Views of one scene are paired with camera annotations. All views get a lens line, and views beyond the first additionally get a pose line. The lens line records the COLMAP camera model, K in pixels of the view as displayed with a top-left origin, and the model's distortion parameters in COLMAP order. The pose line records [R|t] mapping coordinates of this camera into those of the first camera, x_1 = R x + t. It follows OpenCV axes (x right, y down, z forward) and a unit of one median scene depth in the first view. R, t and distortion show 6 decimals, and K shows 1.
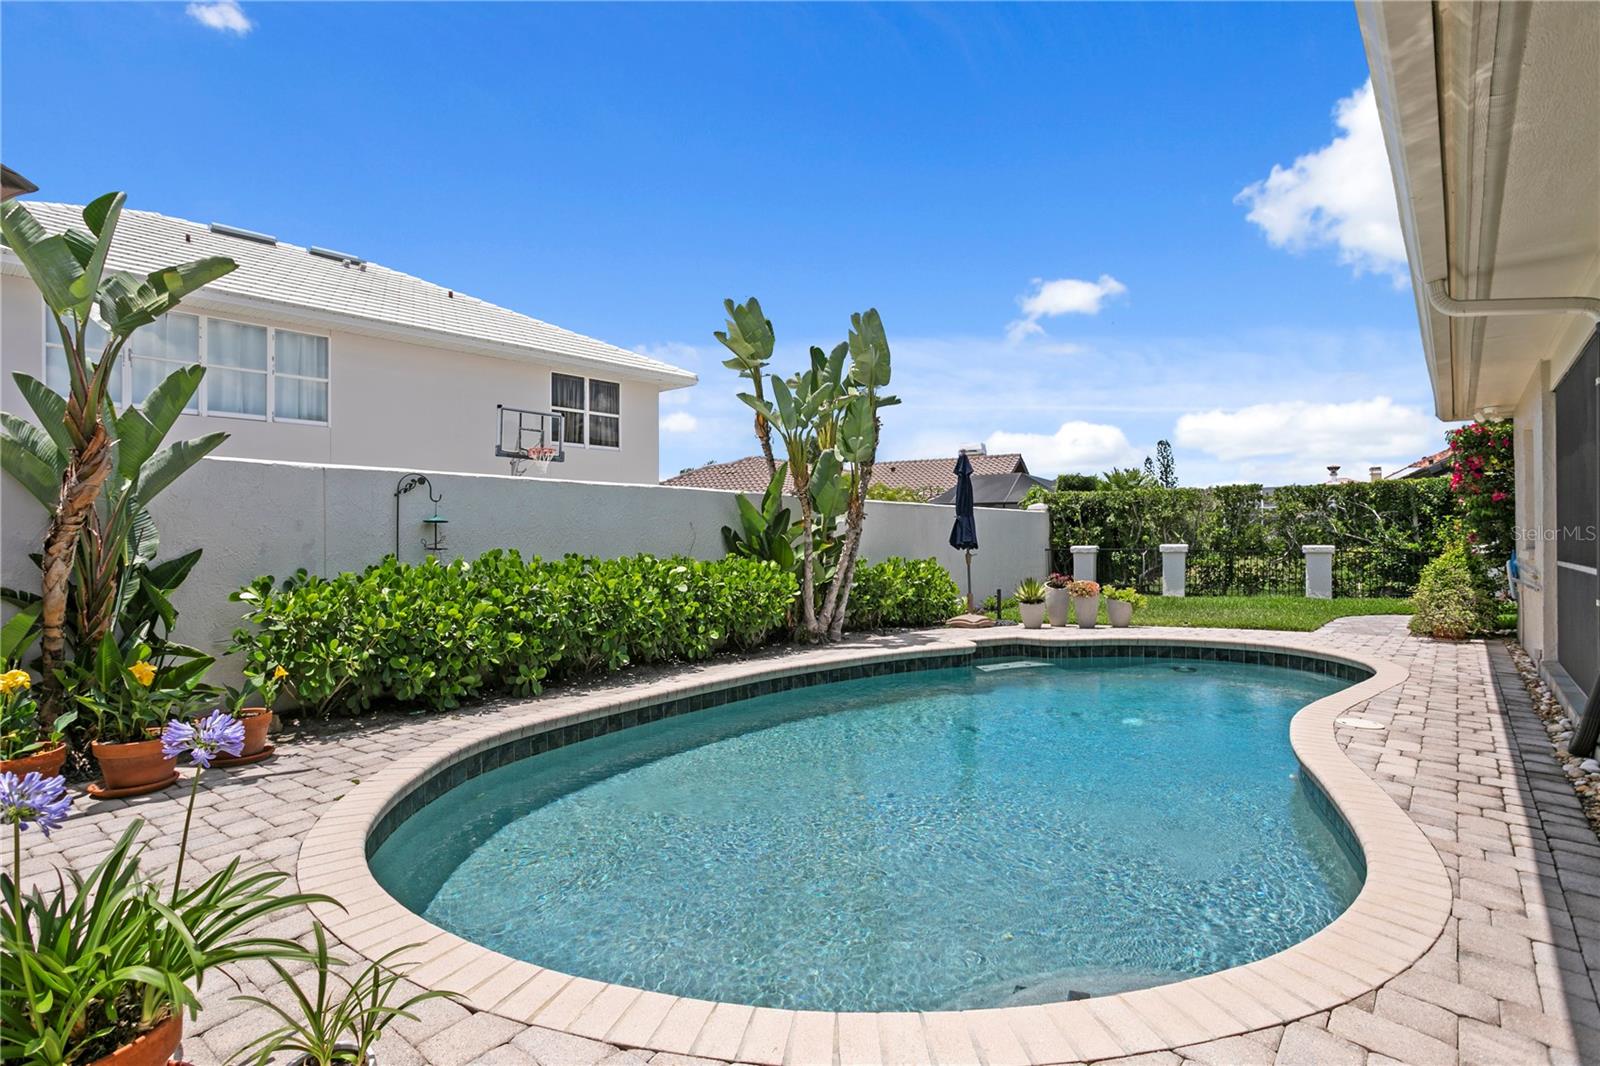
lens RADIAL K [[833.8, 0, 800.0], [0, 833.8, 533.0], [0, 0, 1]] dist [-0.000103, 0.000520]
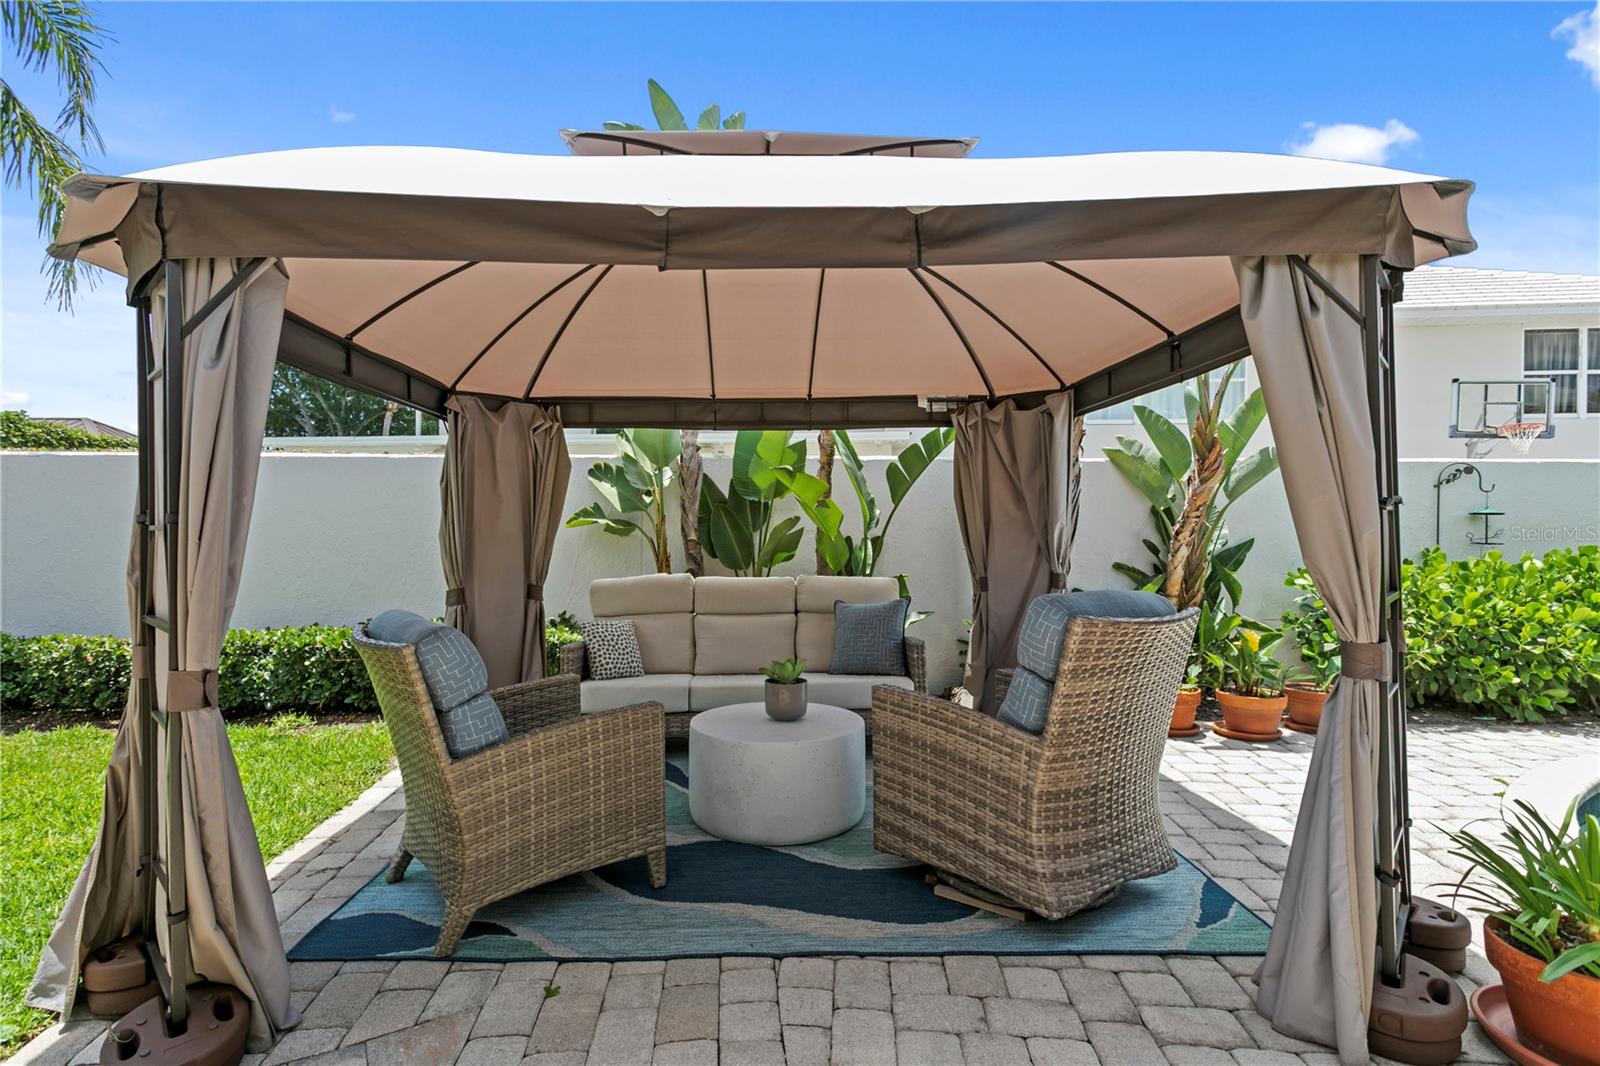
lens RADIAL K [[788.9, 0, 790.6], [0, 788.9, 532.7], [0, 0, 1]] dist [-0.001771, -0.000499]
pose [[0.539423, 0.015355, -0.841895, -0.081914], [-0.005410, 0.999876, 0.014770, -0.000925], [0.842018, -0.003412, 0.539439, -0.078168]]
